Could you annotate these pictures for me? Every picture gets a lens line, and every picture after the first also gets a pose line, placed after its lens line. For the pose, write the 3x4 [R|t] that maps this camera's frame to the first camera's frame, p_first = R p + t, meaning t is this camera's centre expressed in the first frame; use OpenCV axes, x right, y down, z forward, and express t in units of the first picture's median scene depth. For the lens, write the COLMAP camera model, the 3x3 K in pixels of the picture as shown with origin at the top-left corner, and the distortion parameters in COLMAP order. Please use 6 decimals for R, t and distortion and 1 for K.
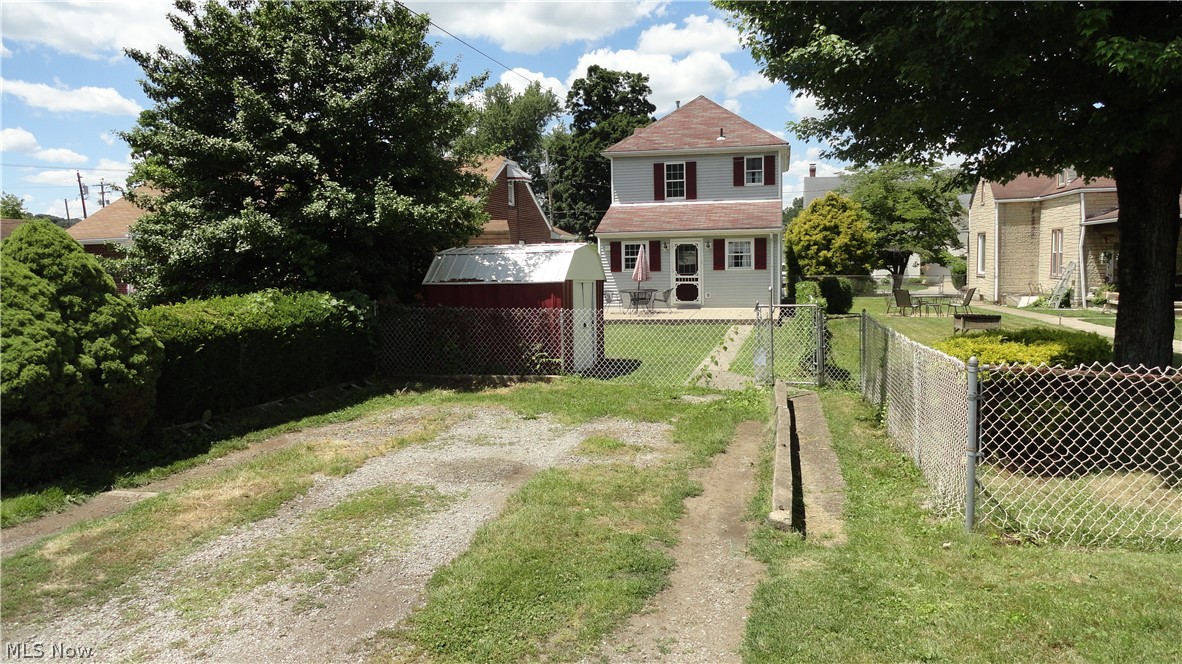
lens RADIAL K [[807.3, 0, 590.4], [0, 807.3, 334.2], [0, 0, 1]] dist [-0.008498, 0.007223]
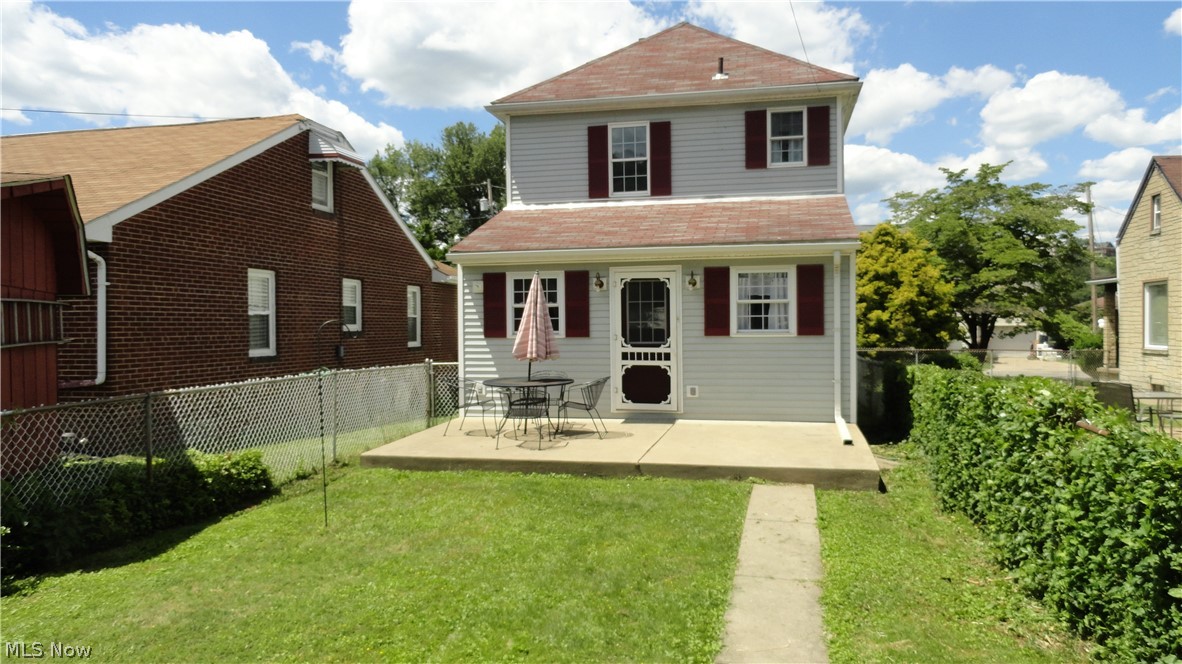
lens RADIAL K [[807.3, 0, 590.8], [0, 807.3, 331.8], [0, 0, 1]] dist [-0.008498, 0.007223]
pose [[0.999905, 0.012382, 0.006000, 0.080912], [-0.011809, 0.996084, -0.087616, -0.038914], [-0.007061, 0.087537, 0.996136, 0.517310]]
